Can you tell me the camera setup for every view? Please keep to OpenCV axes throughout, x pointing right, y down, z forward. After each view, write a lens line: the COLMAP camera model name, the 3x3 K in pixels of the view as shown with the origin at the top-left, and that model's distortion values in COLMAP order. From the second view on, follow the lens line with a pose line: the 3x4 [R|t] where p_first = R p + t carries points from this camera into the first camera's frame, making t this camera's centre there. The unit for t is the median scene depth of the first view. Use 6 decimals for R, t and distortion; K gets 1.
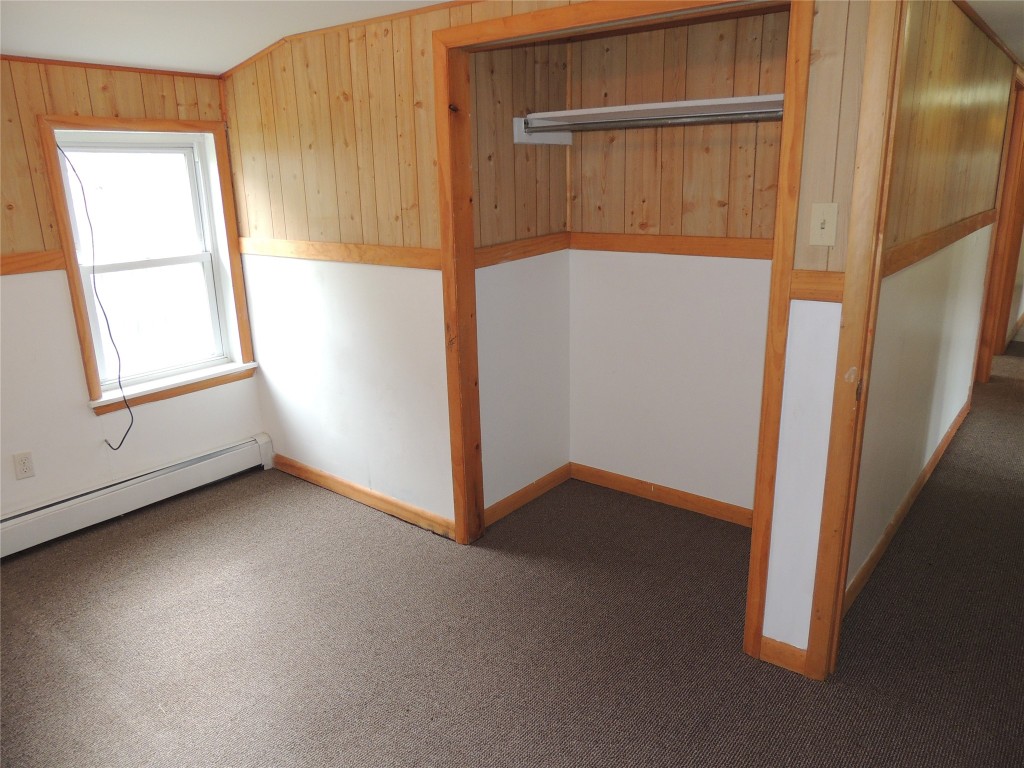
lens RADIAL K [[734.5, 0, 533.2], [0, 734.5, 383.1], [0, 0, 1]] dist [-0.015663, 0.005299]
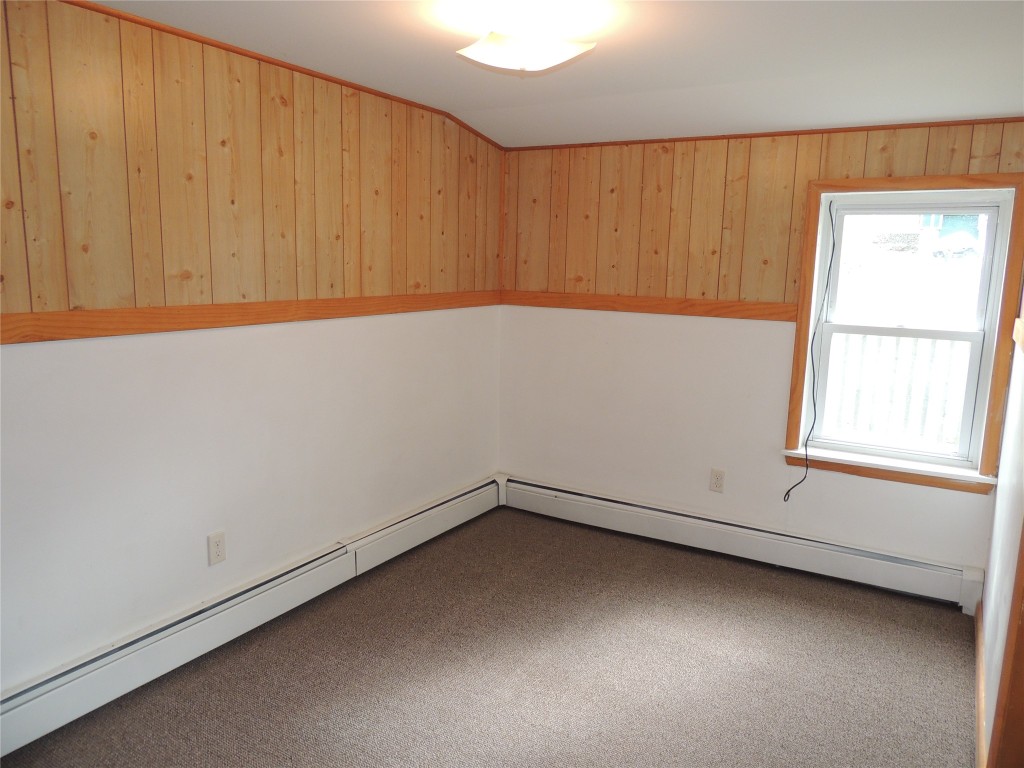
lens RADIAL K [[734.5, 0, 533.2], [0, 734.5, 383.1], [0, 0, 1]] dist [-0.015663, 0.005299]
pose [[0.114027, 0.179309, -0.977162, 0.354001], [-0.296571, 0.944874, 0.138777, -0.101638], [0.948179, 0.273973, 0.160919, 0.467291]]
